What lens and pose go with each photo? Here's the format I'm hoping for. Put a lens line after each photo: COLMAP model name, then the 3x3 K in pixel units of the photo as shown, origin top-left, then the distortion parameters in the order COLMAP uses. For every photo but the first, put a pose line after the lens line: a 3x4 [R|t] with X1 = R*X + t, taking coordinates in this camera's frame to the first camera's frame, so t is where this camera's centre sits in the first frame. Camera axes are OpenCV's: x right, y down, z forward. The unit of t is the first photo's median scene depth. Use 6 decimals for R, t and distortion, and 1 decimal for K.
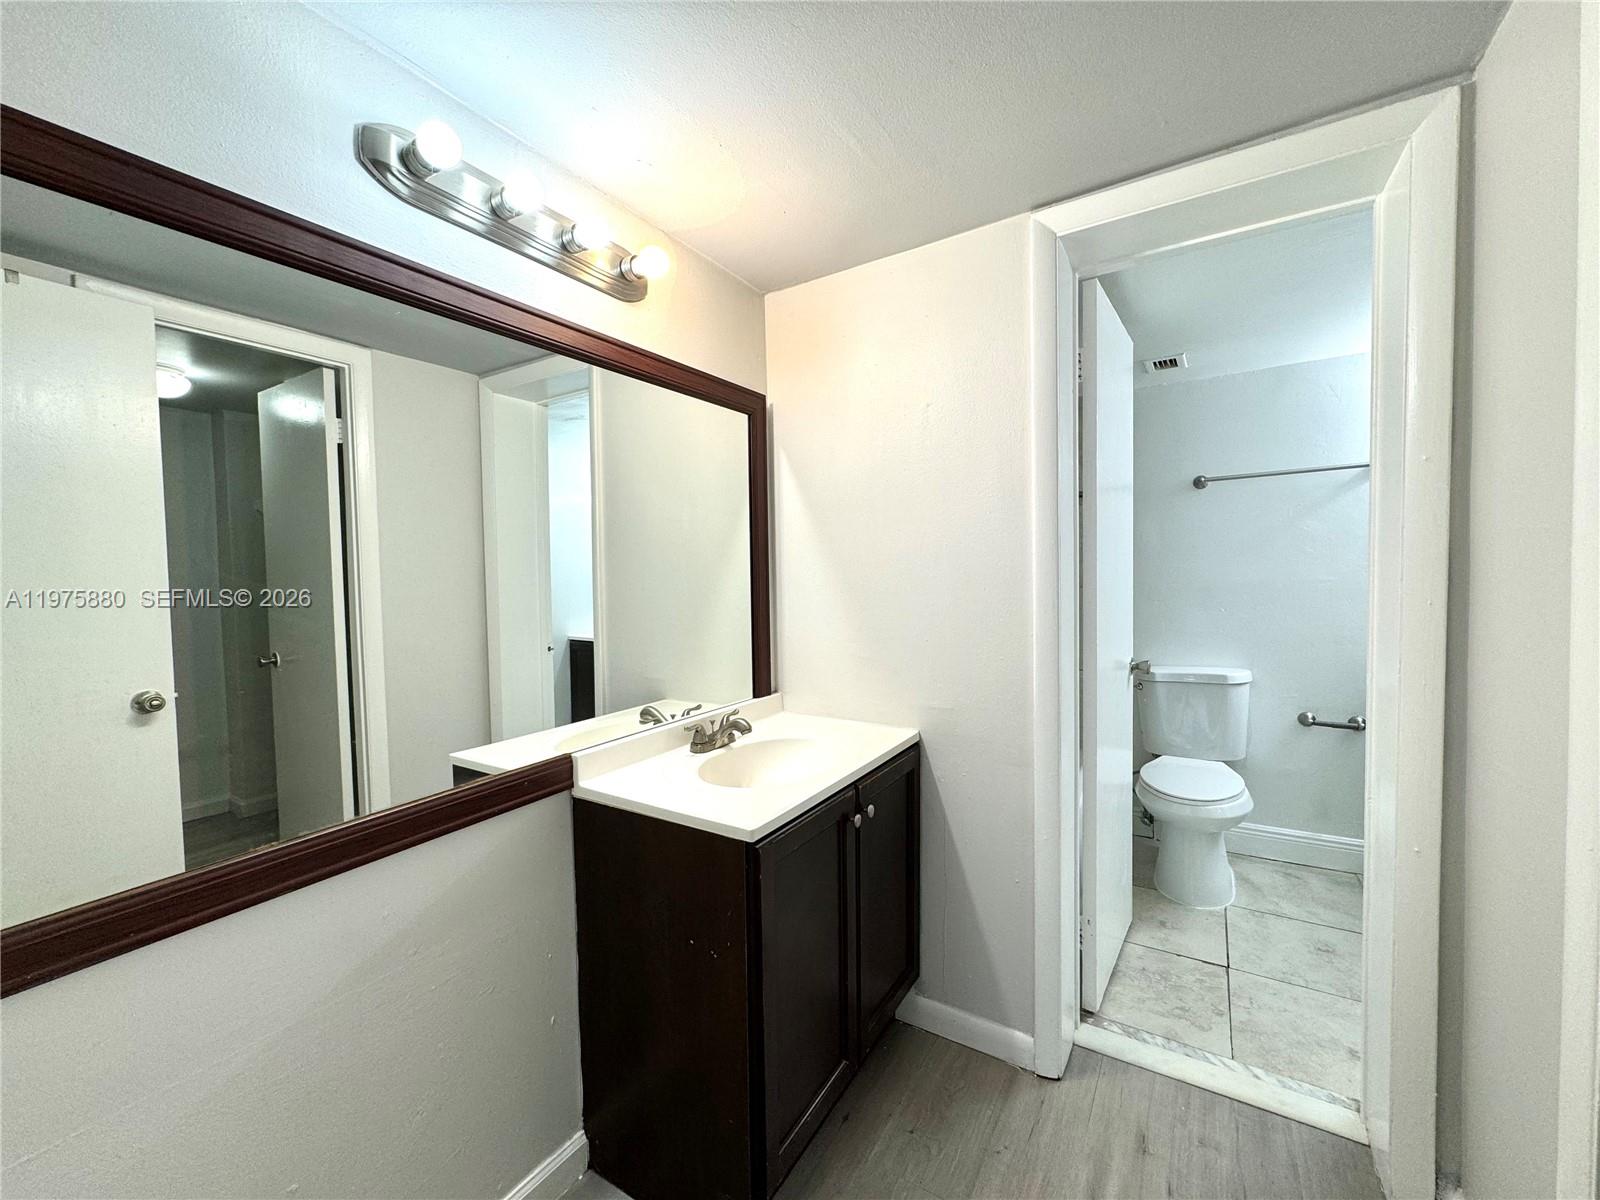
lens RADIAL K [[645.9, 0, 795.6], [0, 645.9, 602.9], [0, 0, 1]] dist [-0.000562, -0.000686]
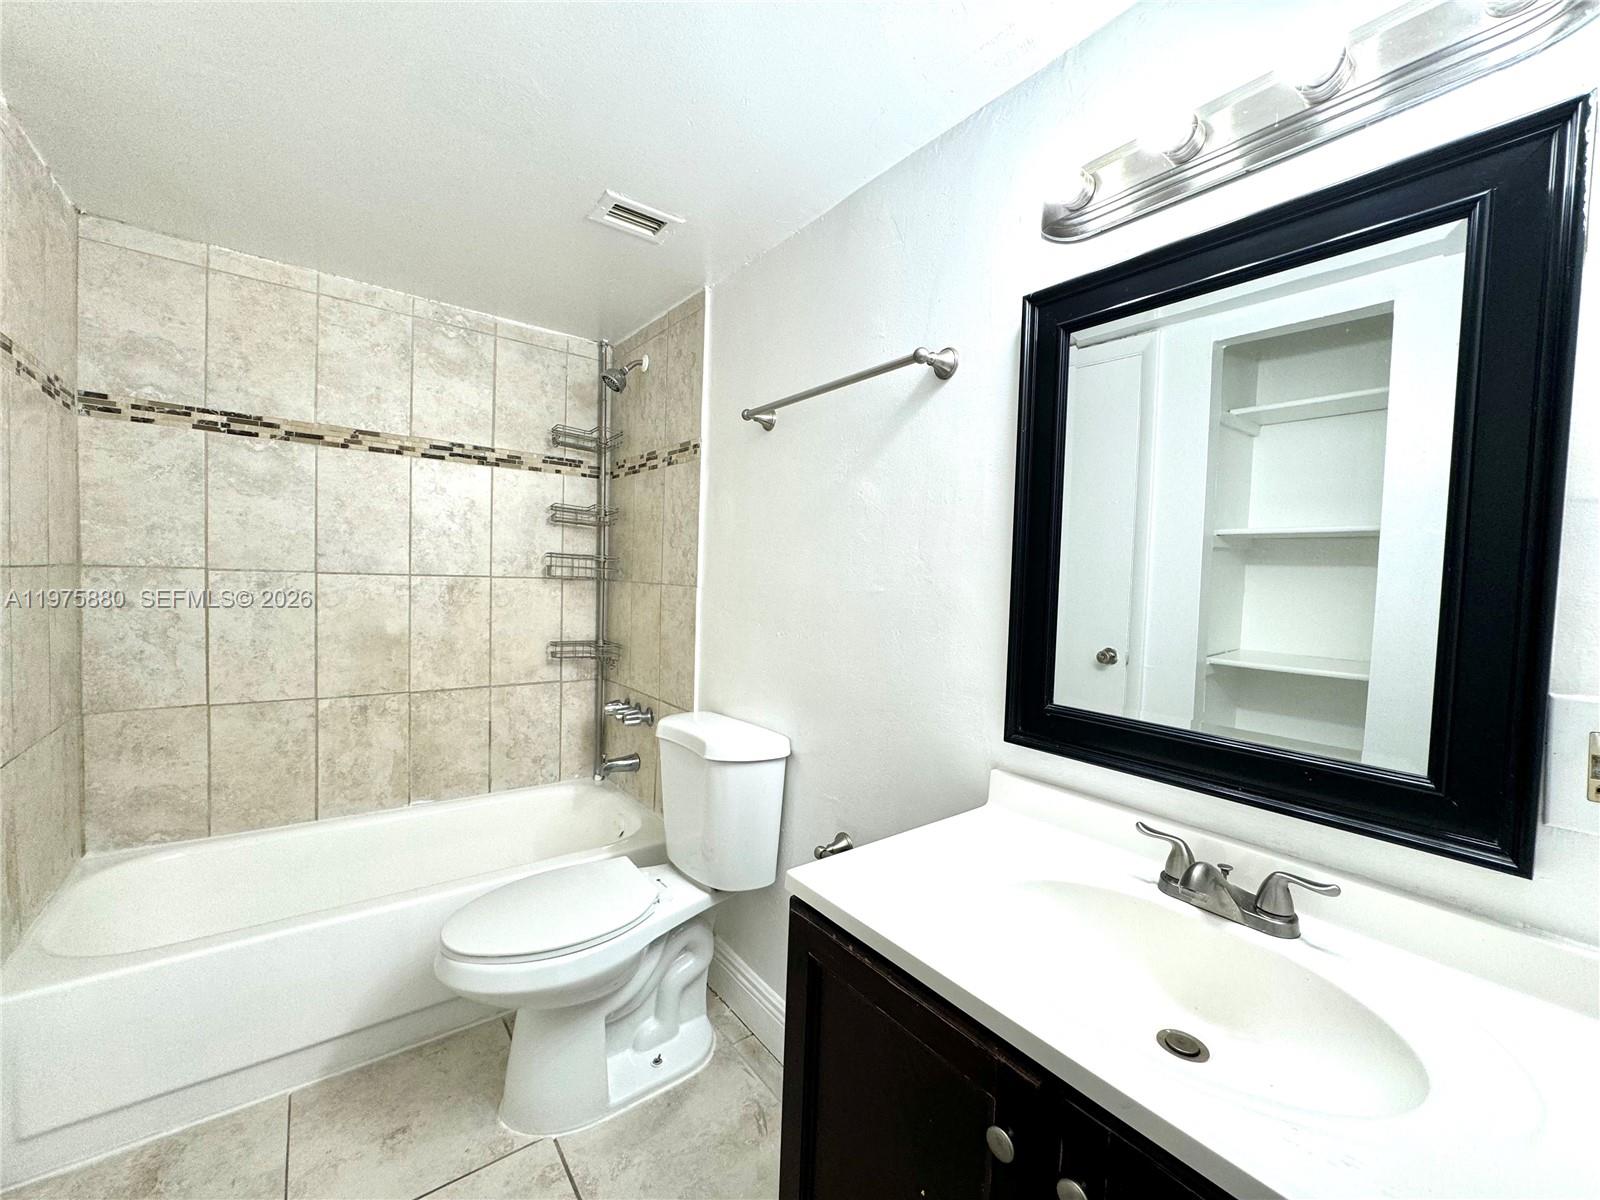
lens RADIAL K [[645.9, 0, 798.4], [0, 645.9, 597.6], [0, 0, 1]] dist [-0.000562, -0.000686]
pose [[0.931190, 0.065264, -0.358645, 0.953960], [-0.067785, 0.997684, 0.005555, -0.029524], [0.358177, 0.019138, 0.933457, 0.480353]]
